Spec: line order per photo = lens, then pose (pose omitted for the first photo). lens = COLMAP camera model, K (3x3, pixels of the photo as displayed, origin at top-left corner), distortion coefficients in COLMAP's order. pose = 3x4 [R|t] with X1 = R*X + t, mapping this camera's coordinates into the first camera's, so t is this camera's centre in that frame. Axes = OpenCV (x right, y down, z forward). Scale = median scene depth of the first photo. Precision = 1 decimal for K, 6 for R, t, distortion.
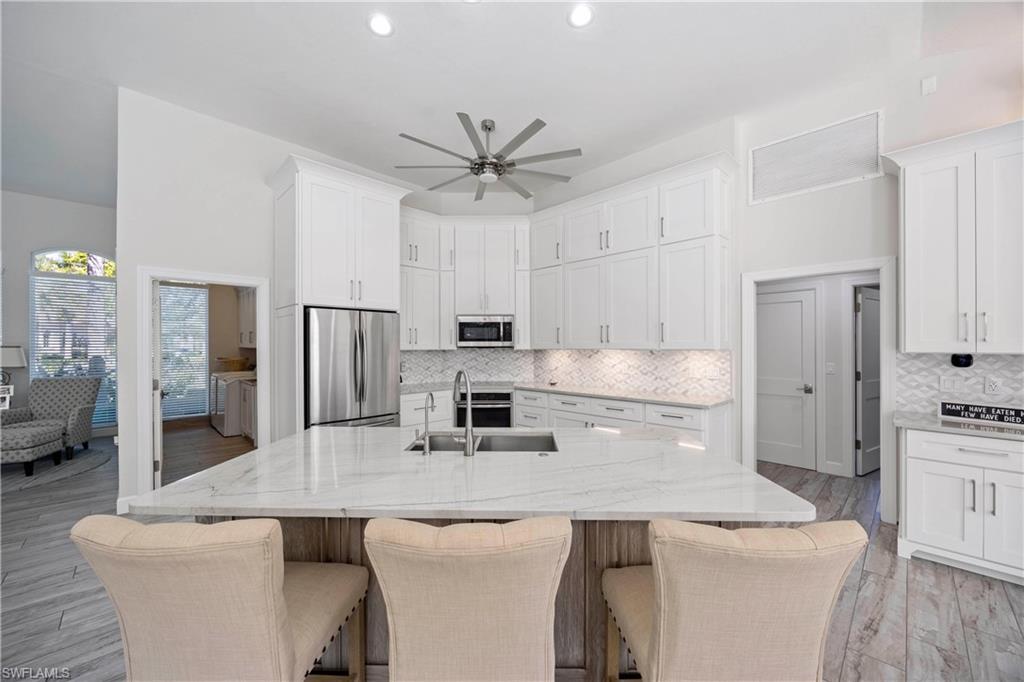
lens RADIAL K [[389.6, 0, 508.4], [0, 389.6, 344.0], [0, 0, 1]] dist [-0.001735, 0.000215]
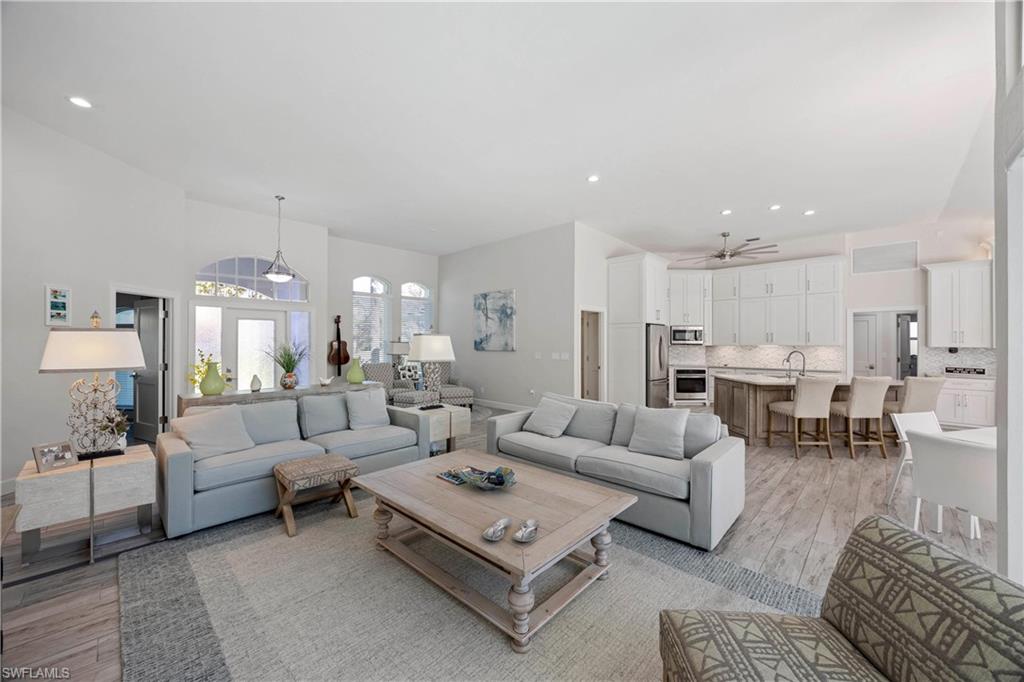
lens RADIAL K [[389.6, 0, 510.1], [0, 389.6, 339.6], [0, 0, 1]] dist [-0.001735, 0.000215]
pose [[0.999216, 0.004751, 0.039293, -1.257962], [-0.004600, 0.999982, -0.003937, -0.001961], [-0.039311, 0.003753, 0.999220, -0.978164]]
